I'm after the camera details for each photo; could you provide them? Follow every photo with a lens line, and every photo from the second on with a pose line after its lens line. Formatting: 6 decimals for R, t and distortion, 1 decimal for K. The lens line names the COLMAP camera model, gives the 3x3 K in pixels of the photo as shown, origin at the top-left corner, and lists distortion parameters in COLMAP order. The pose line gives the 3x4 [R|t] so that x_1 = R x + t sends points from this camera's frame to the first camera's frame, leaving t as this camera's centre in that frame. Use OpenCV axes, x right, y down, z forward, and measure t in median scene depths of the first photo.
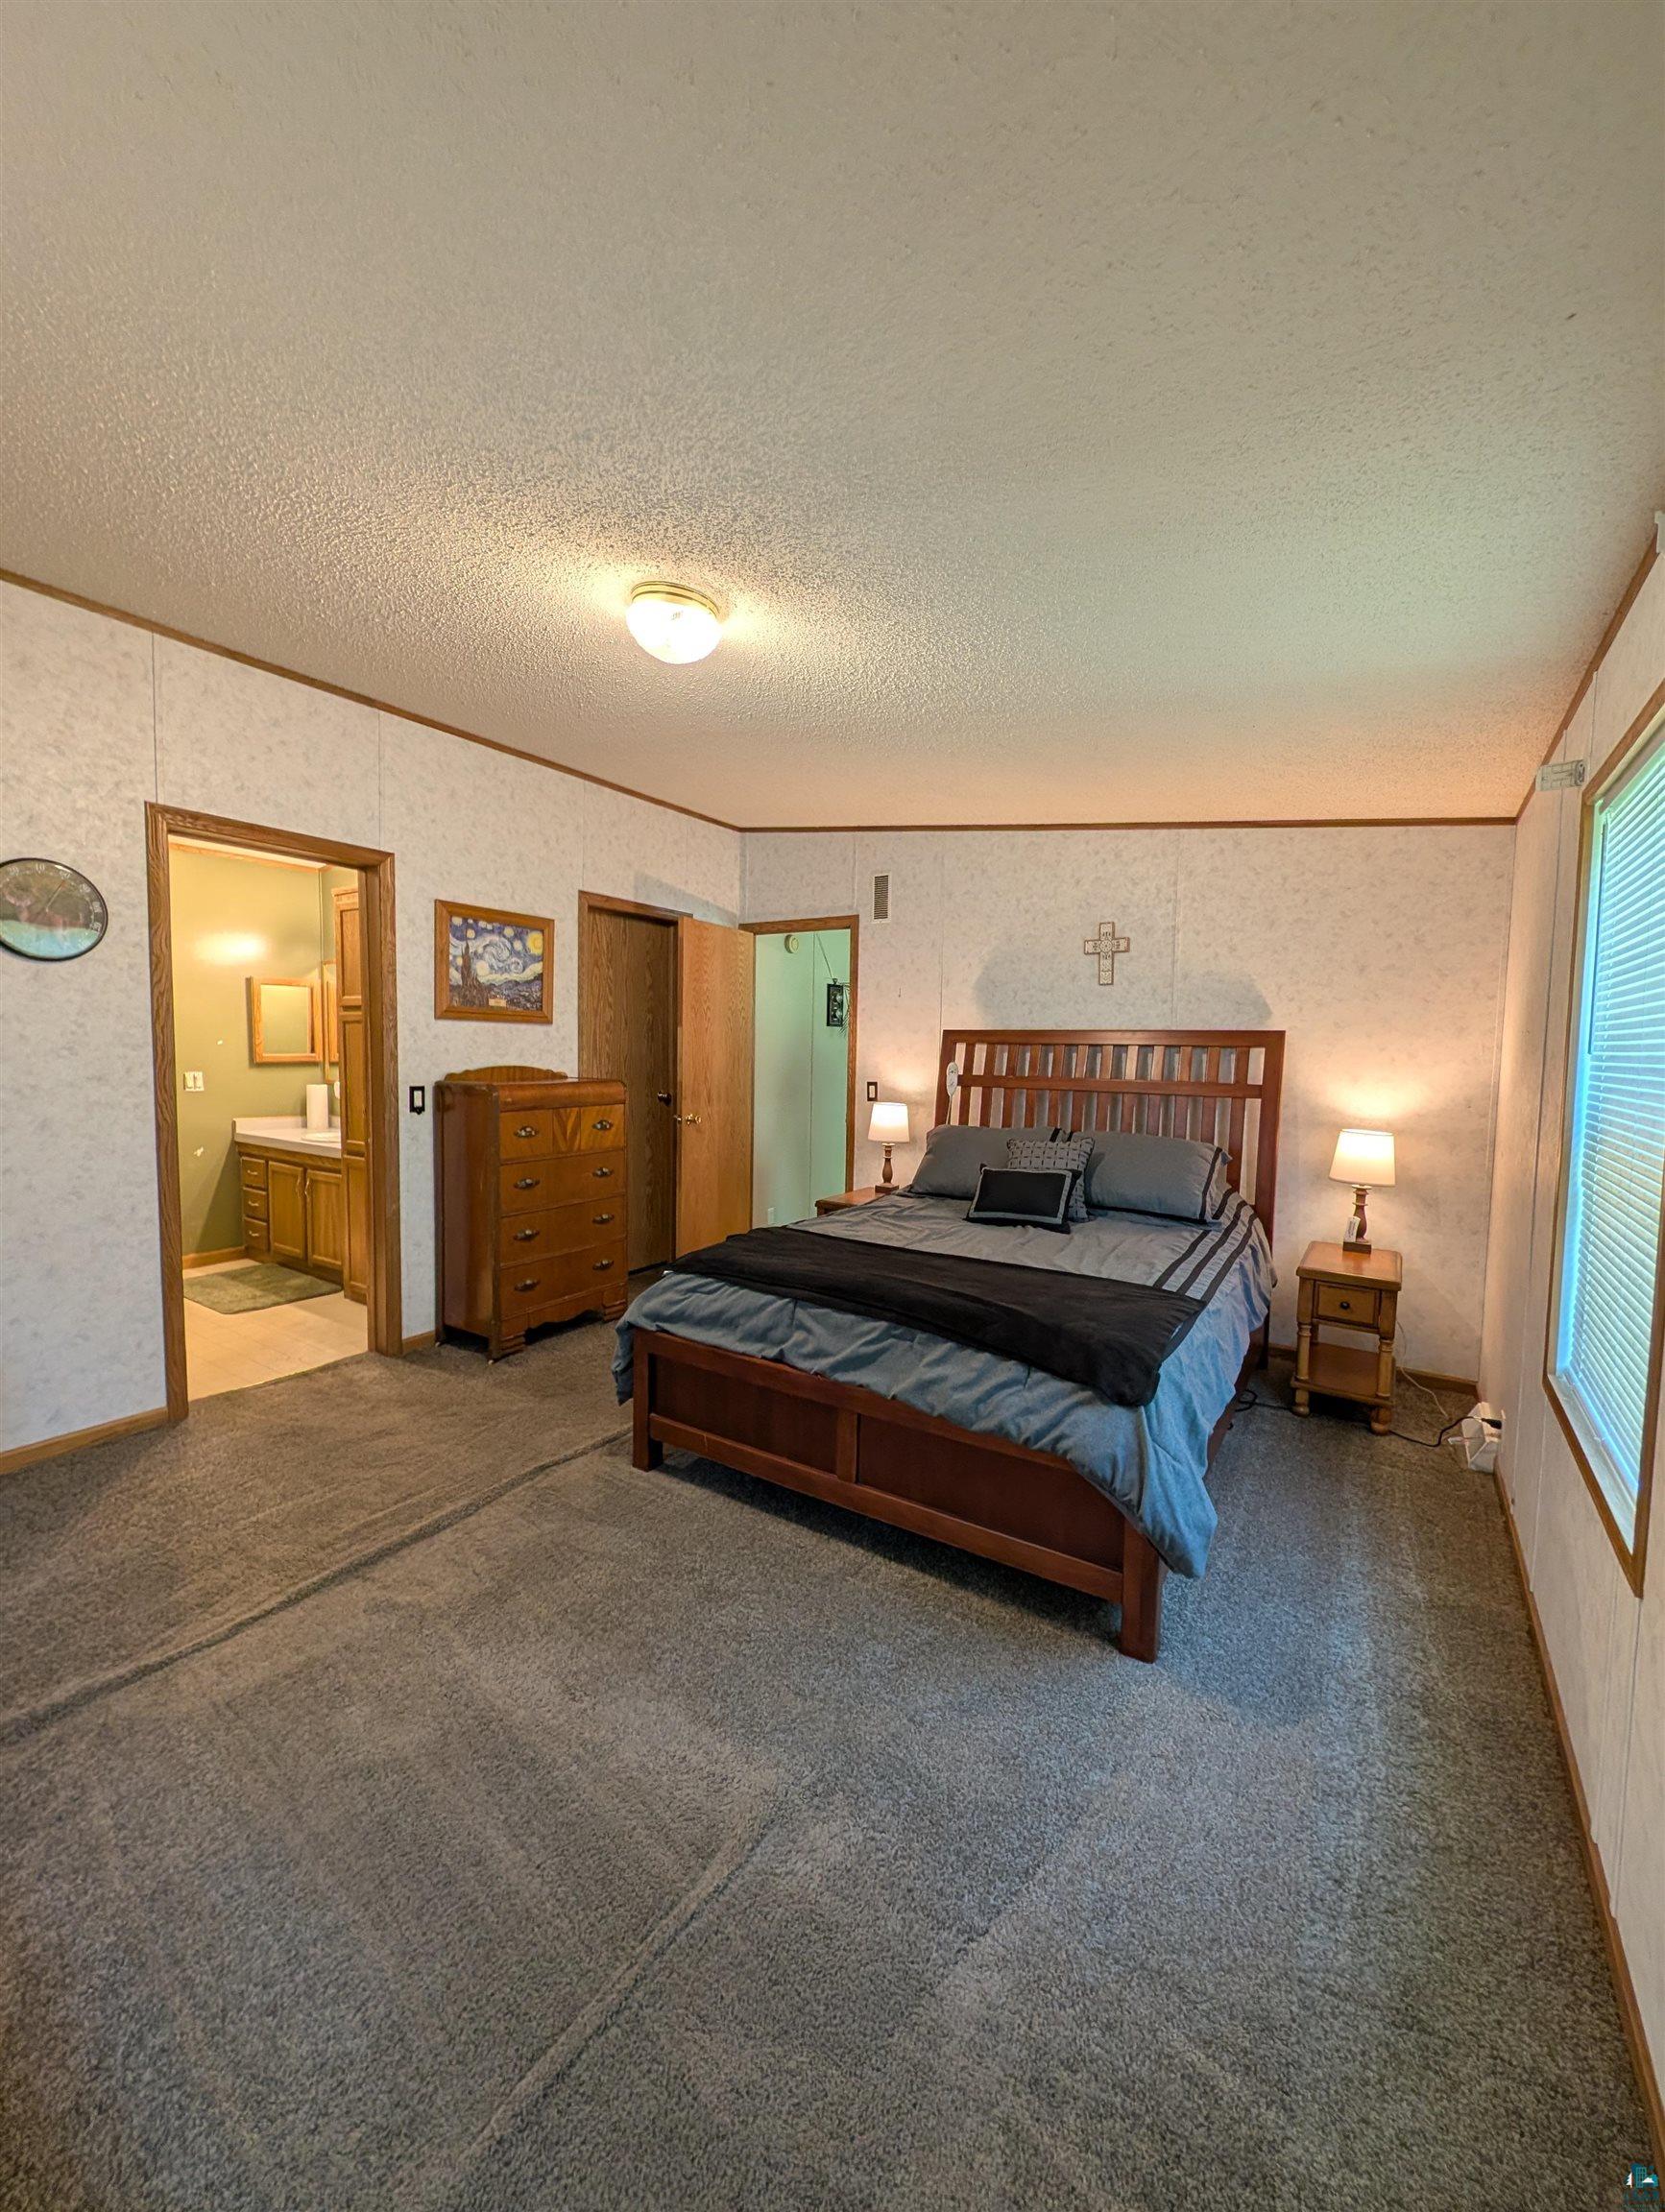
lens RADIAL K [[858.6, 0, 838.4], [0, 858.6, 1103.9], [0, 0, 1]] dist [0.002703, -0.000321]
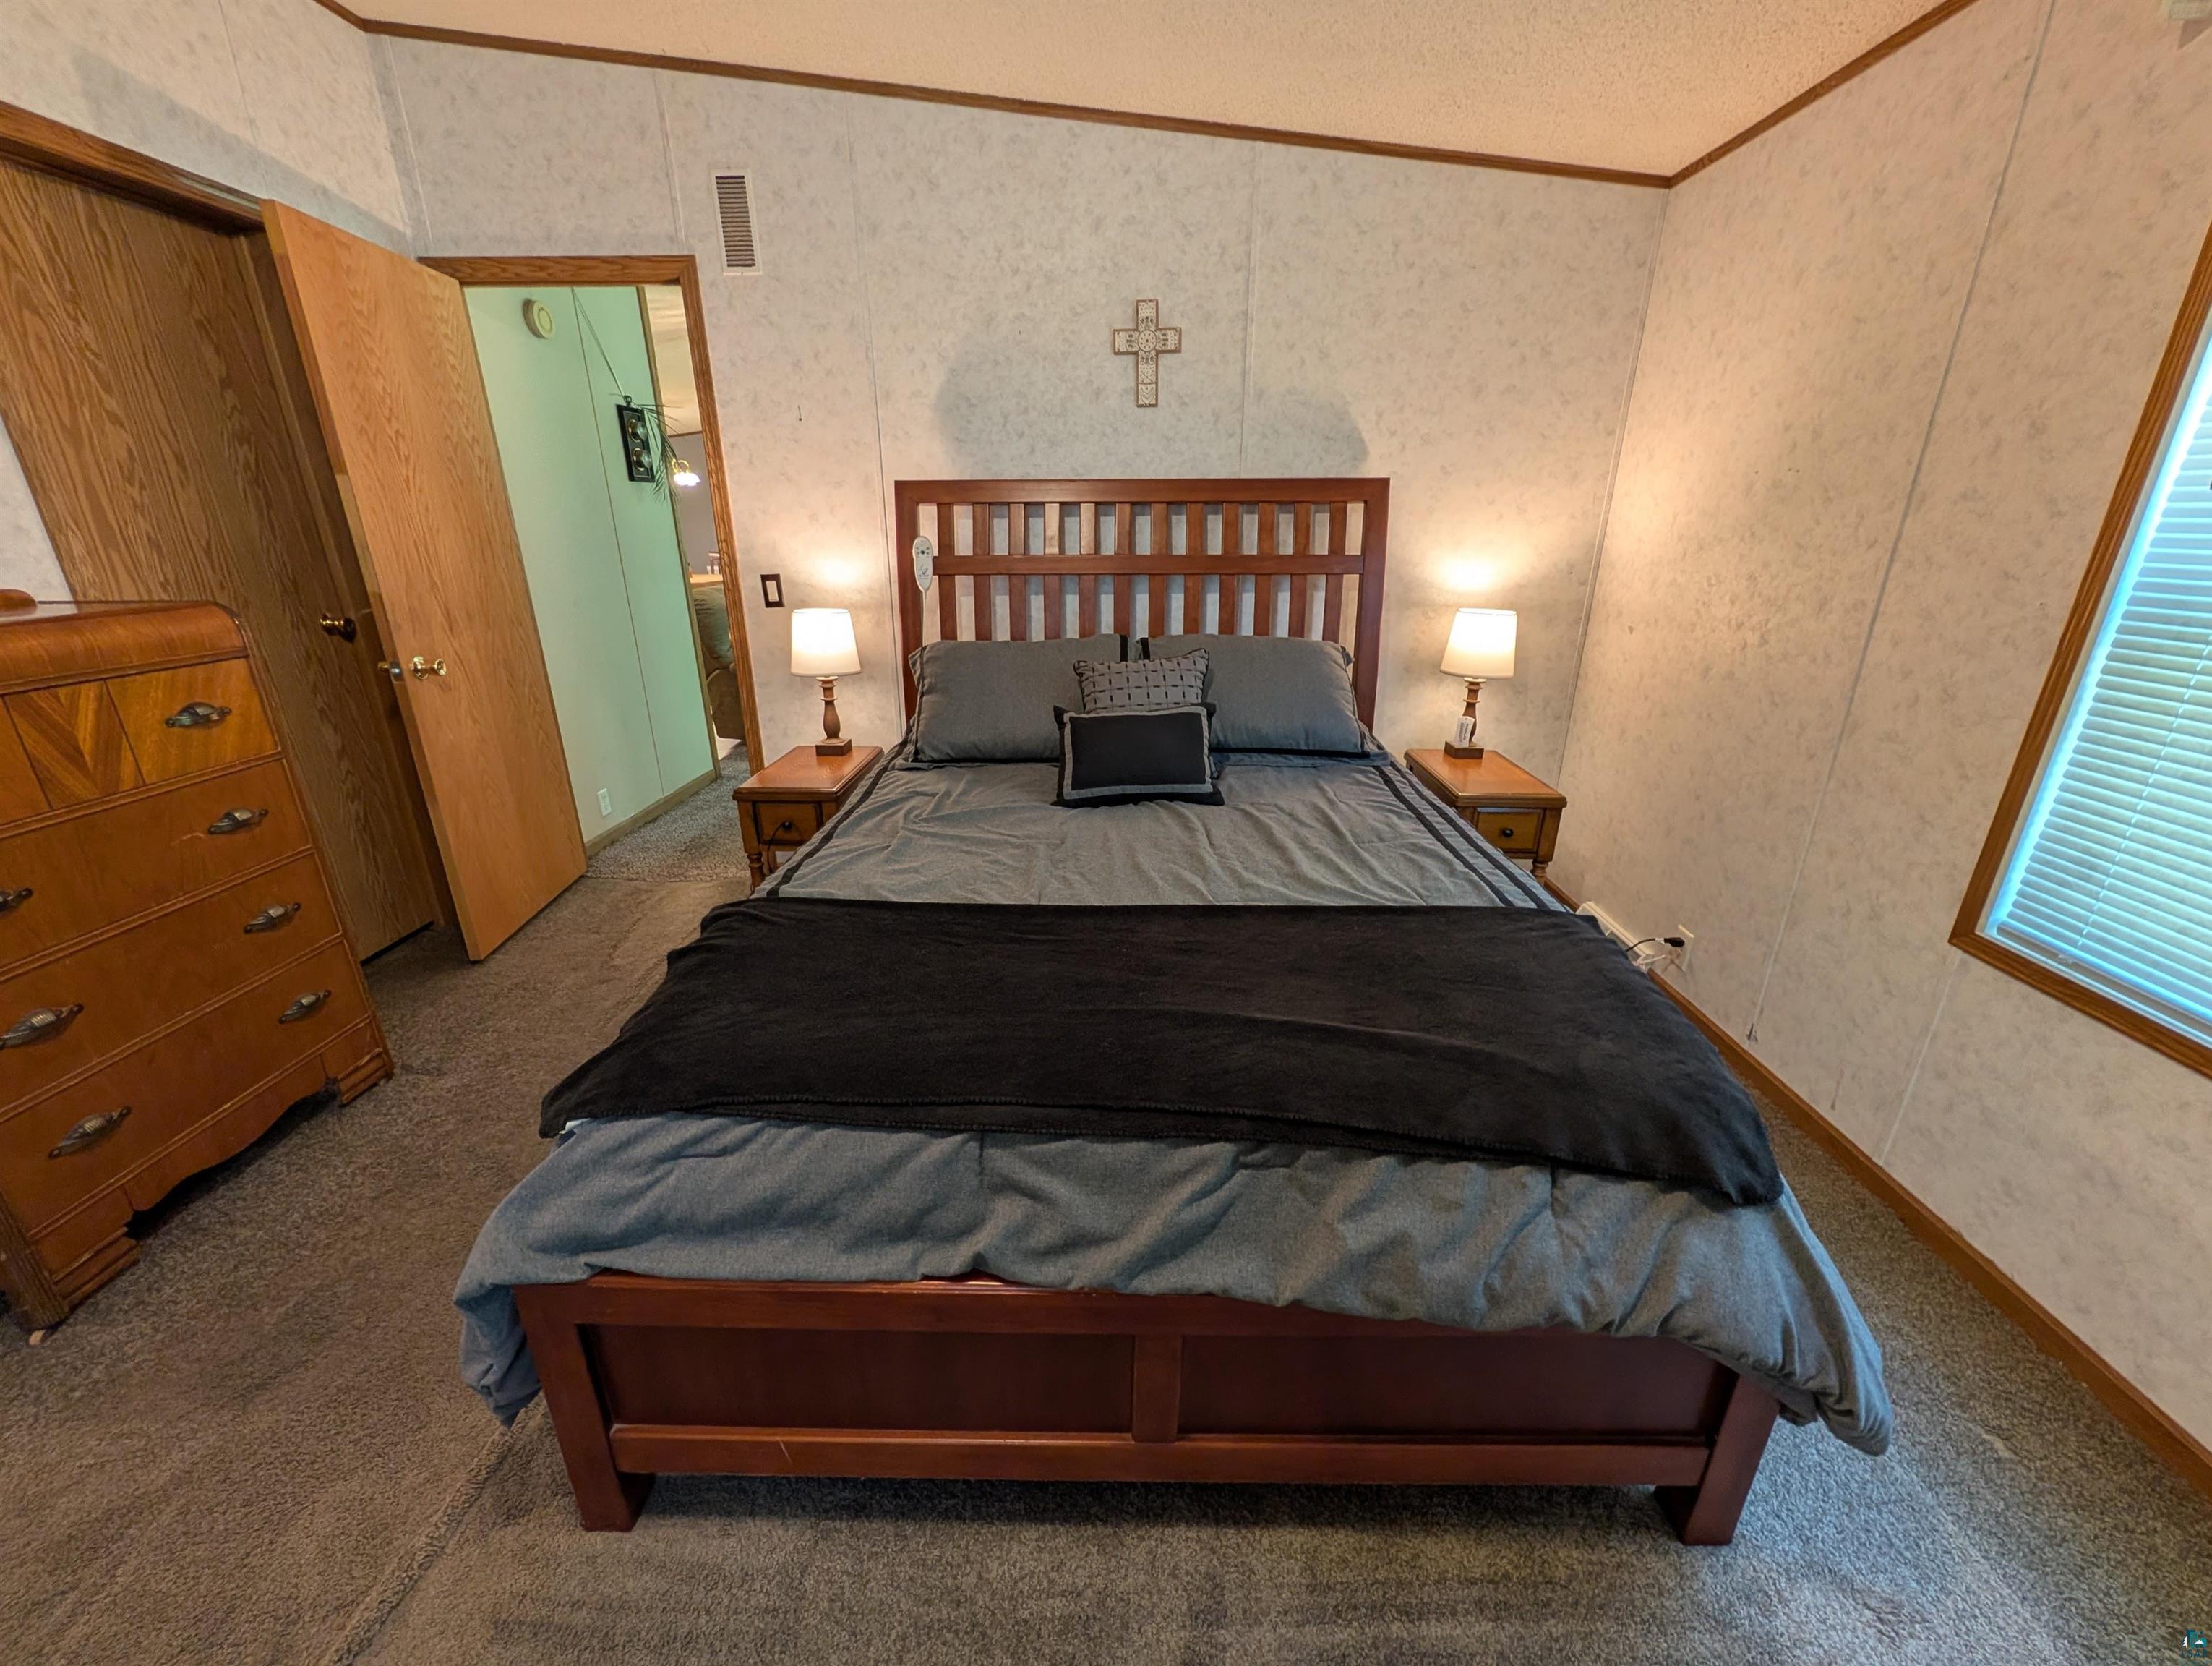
lens RADIAL K [[858.1, 0, 1096.5], [0, 858.1, 830.8], [0, 0, 1]] dist [0.002078, -0.000153]
pose [[0.854857, -0.194223, 0.481141, -0.113088], [0.052166, 0.954771, 0.292730, -0.022615], [-0.516234, -0.225143, 0.826325, 0.417915]]
